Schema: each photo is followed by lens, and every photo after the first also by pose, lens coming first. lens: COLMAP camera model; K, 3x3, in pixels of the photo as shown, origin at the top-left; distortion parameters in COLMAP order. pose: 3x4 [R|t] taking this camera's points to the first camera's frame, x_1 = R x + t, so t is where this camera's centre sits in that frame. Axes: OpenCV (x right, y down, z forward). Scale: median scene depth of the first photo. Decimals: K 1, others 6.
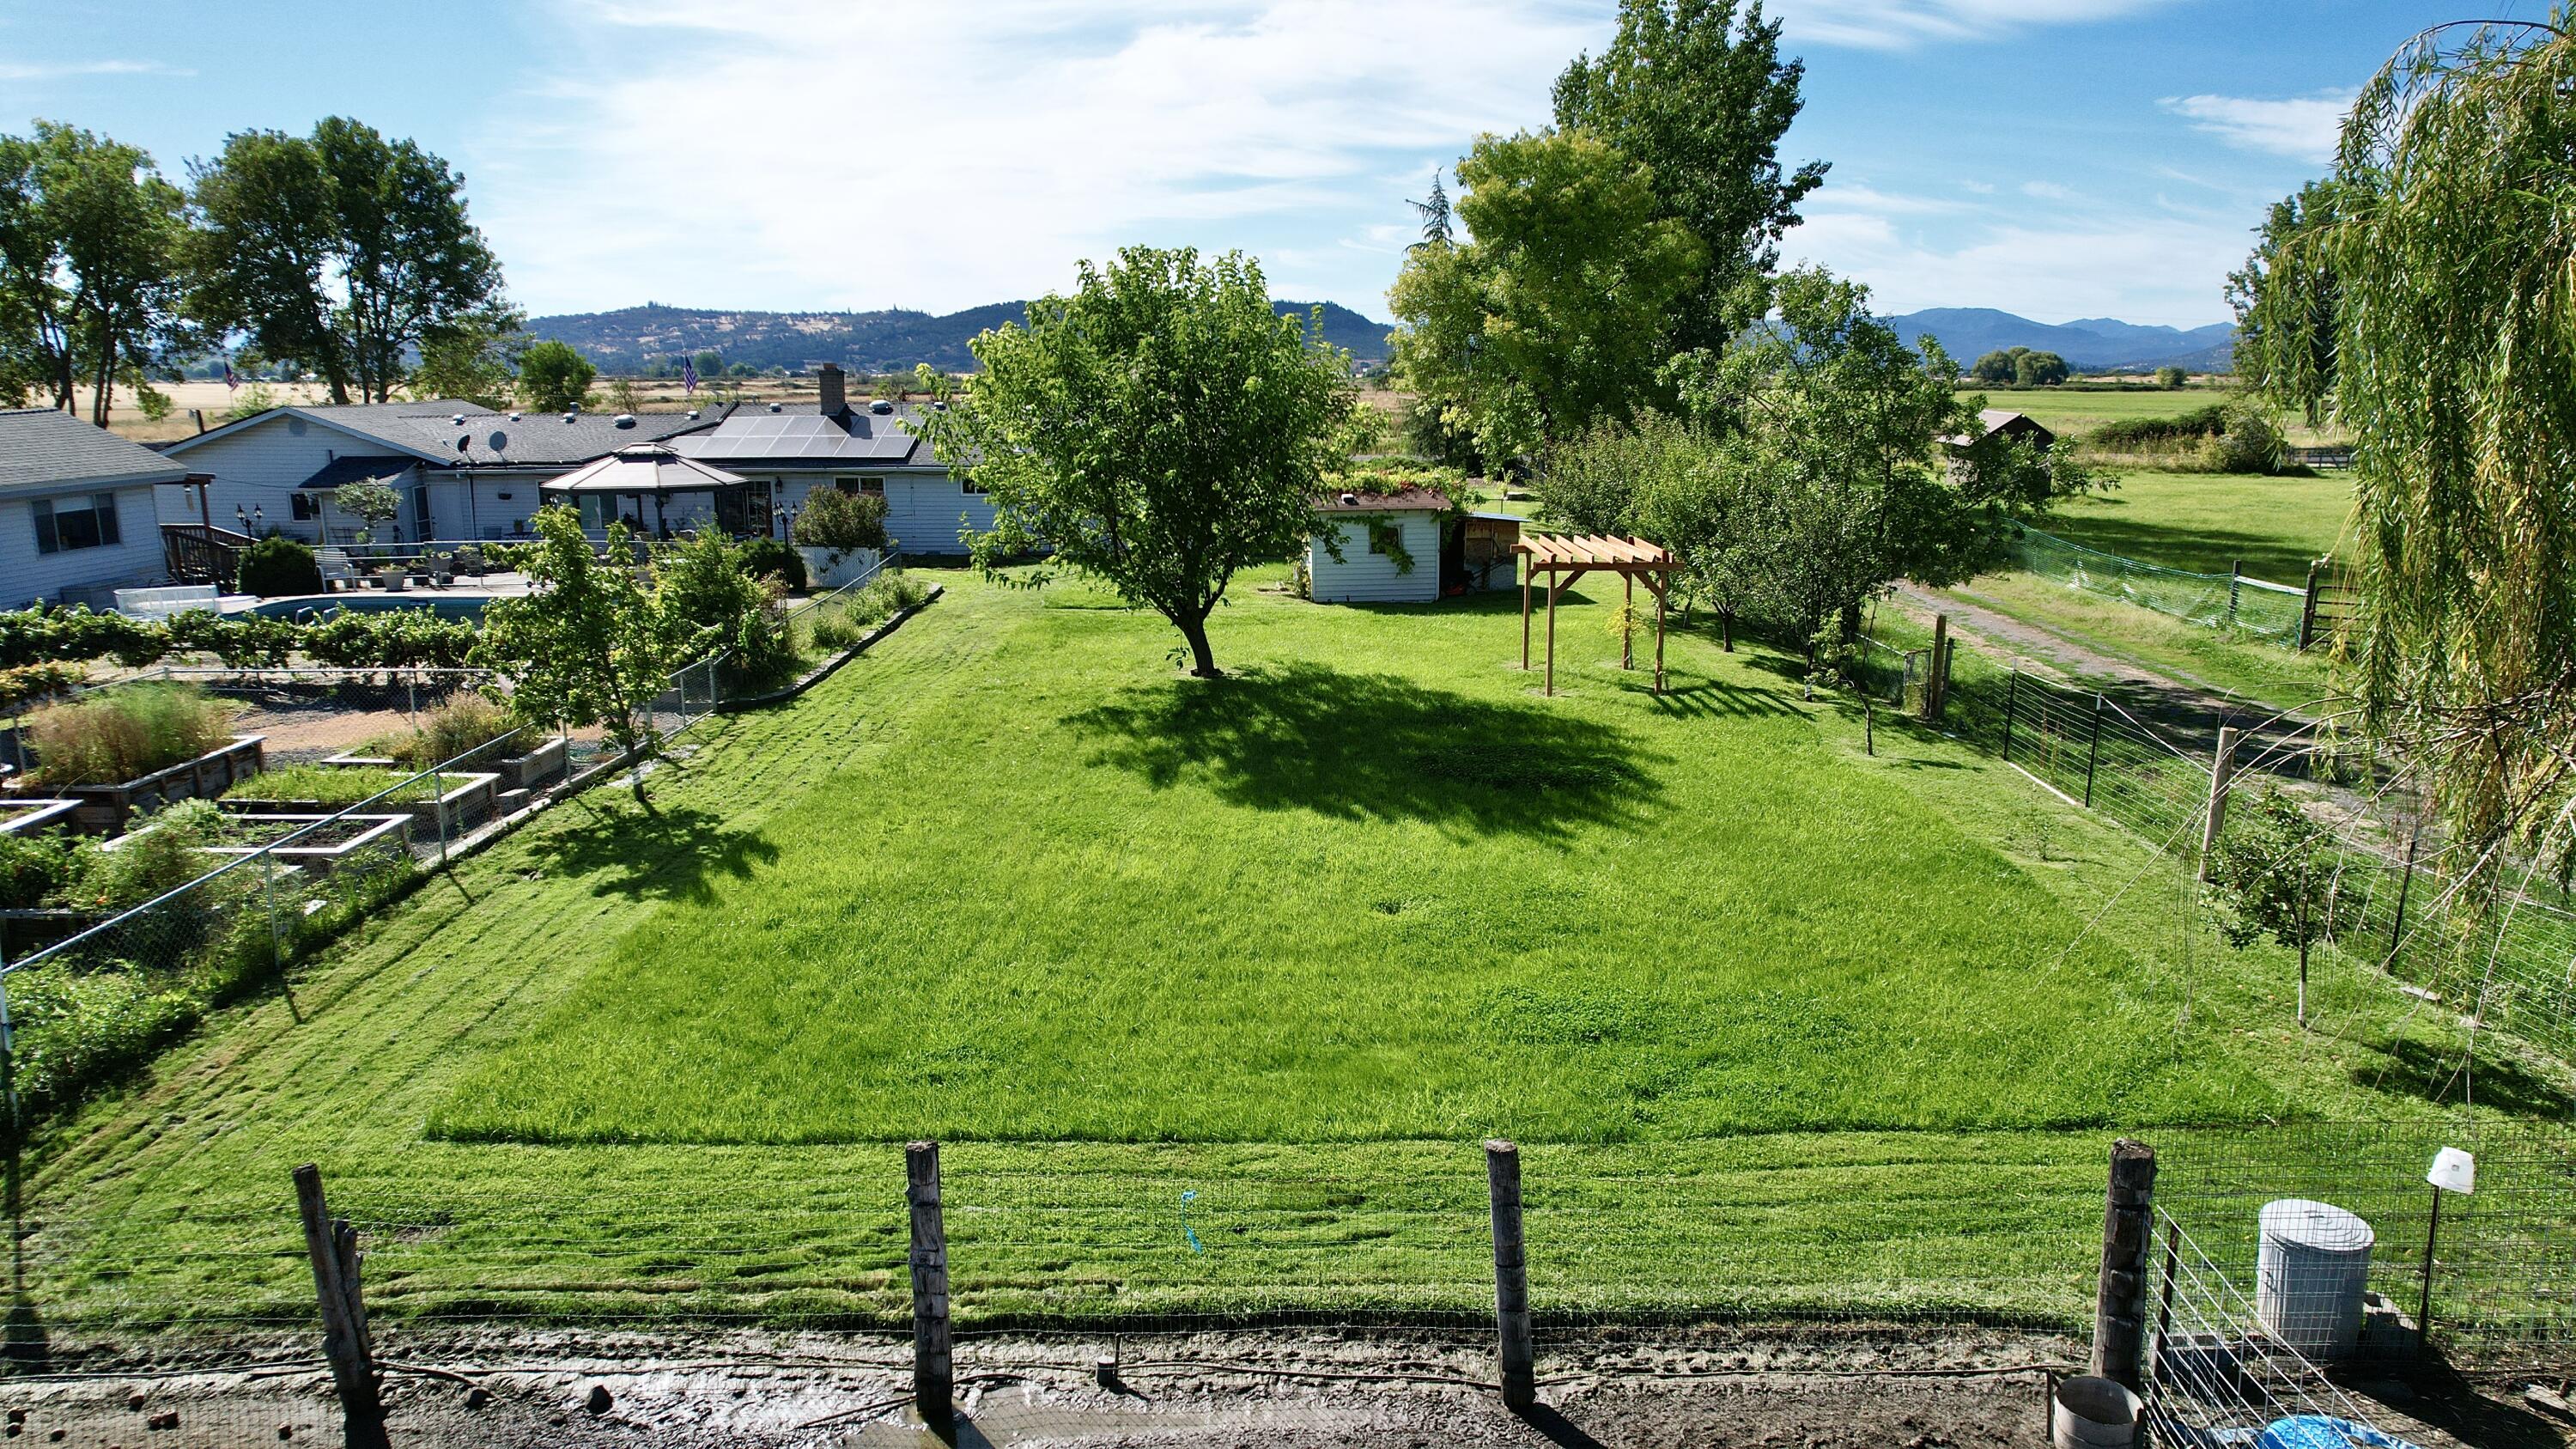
lens RADIAL K [[1567.3, 0, 1288.0], [0, 1567.3, 724.5], [0, 0, 1]] dist [-0.075976, 0.059191]
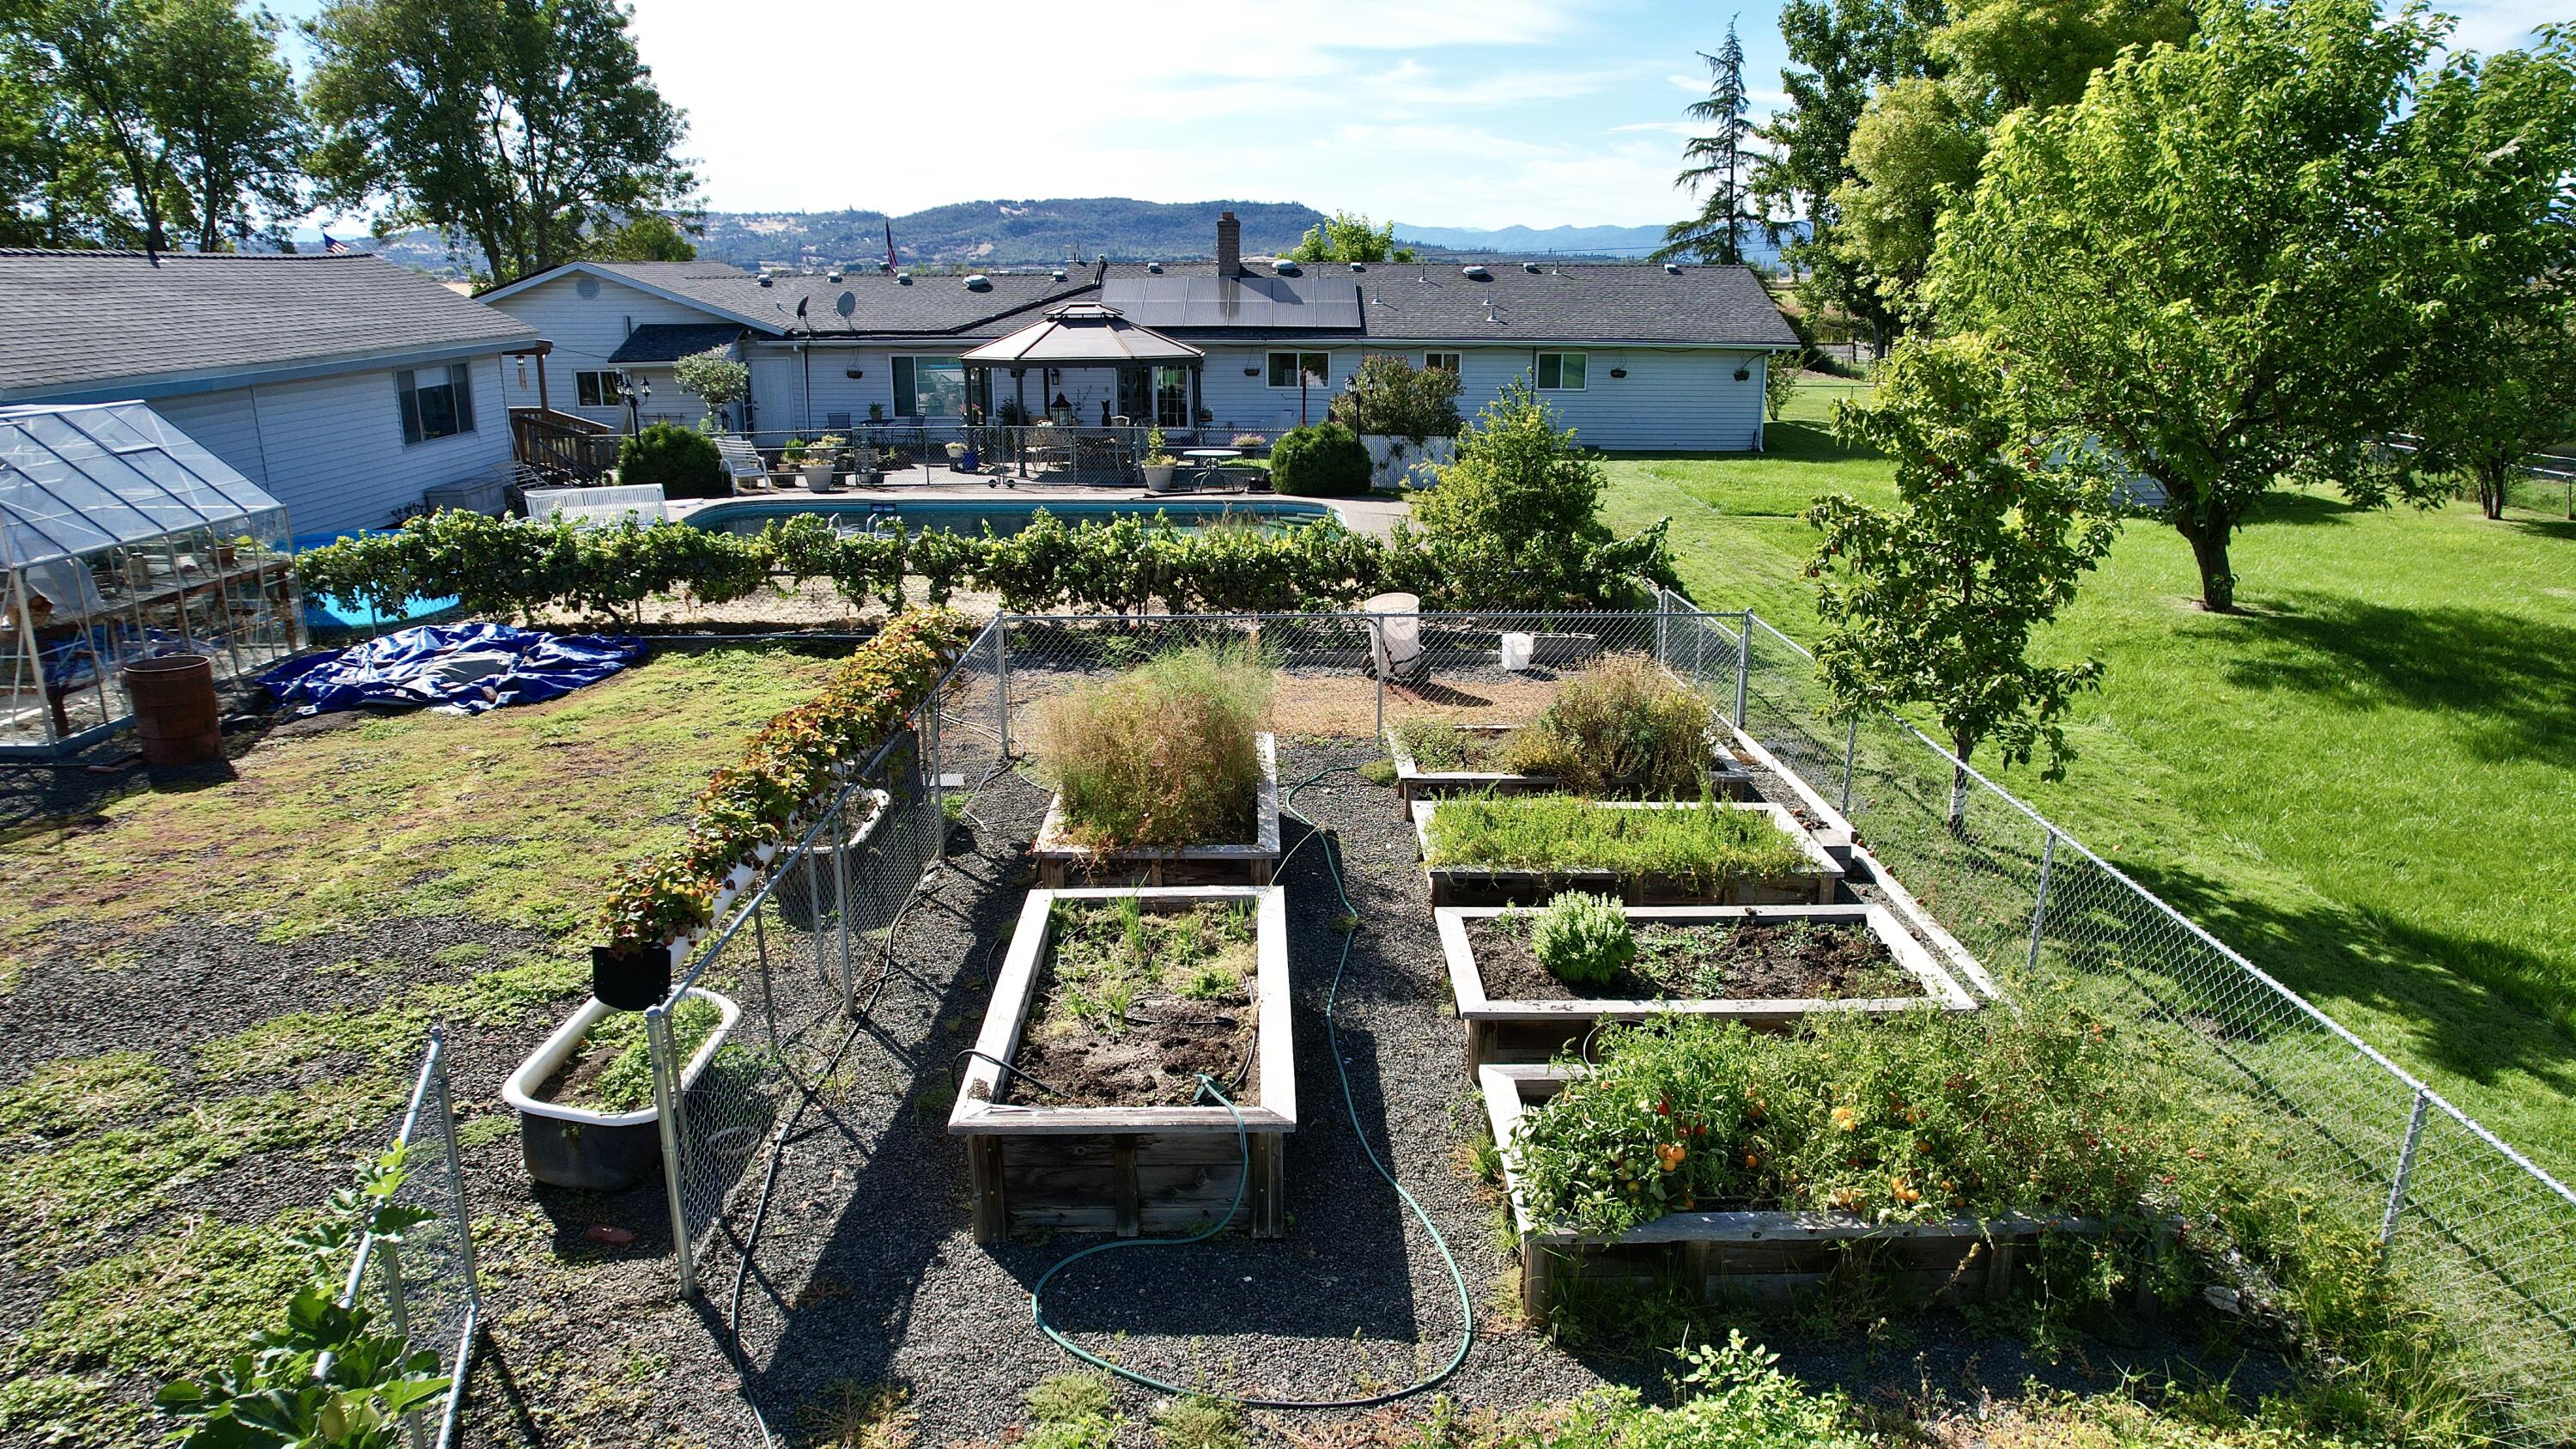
lens RADIAL K [[1567.3, 0, 1288.0], [0, 1567.3, 724.5], [0, 0, 1]] dist [-0.075976, 0.059191]
pose [[0.999748, -0.005092, 0.021858, -0.303153], [0.003785, 0.998226, 0.059419, -0.013919], [-0.022121, -0.059321, 0.997994, 0.181080]]
